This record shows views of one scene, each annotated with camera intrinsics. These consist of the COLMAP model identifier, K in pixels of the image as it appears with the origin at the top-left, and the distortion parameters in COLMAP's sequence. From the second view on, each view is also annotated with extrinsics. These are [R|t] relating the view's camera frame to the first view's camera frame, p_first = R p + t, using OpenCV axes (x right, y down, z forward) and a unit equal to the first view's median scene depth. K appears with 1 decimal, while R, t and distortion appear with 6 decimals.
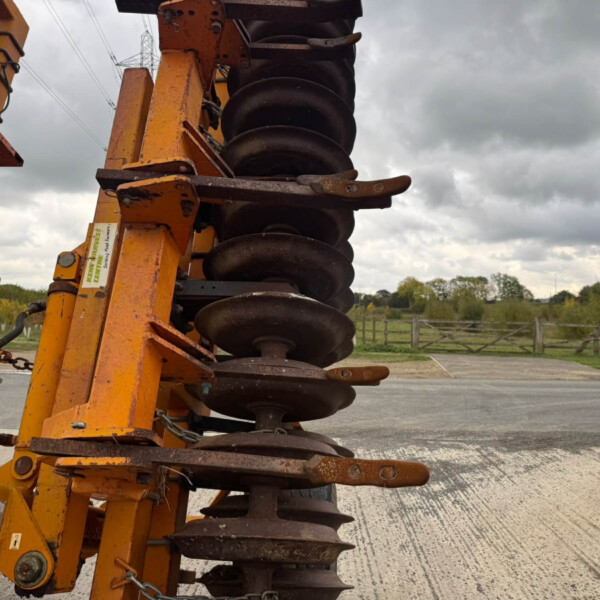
lens RADIAL K [[555.9, 0, 300.3], [0, 555.9, 309.0], [0, 0, 1]] dist [-0.011312, 0.002280]
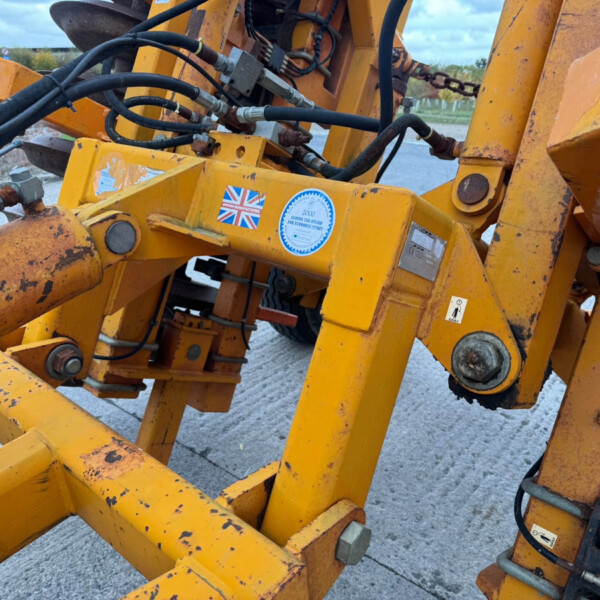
lens RADIAL K [[555.9, 0, 300.3], [0, 555.9, 309.0], [0, 0, 1]] dist [-0.011312, 0.002280]
pose [[0.796895, 0.229728, -0.558733, -0.315668], [-0.003599, 0.926664, 0.375873, 0.196425], [0.604107, -0.297521, 0.739281, 0.459927]]
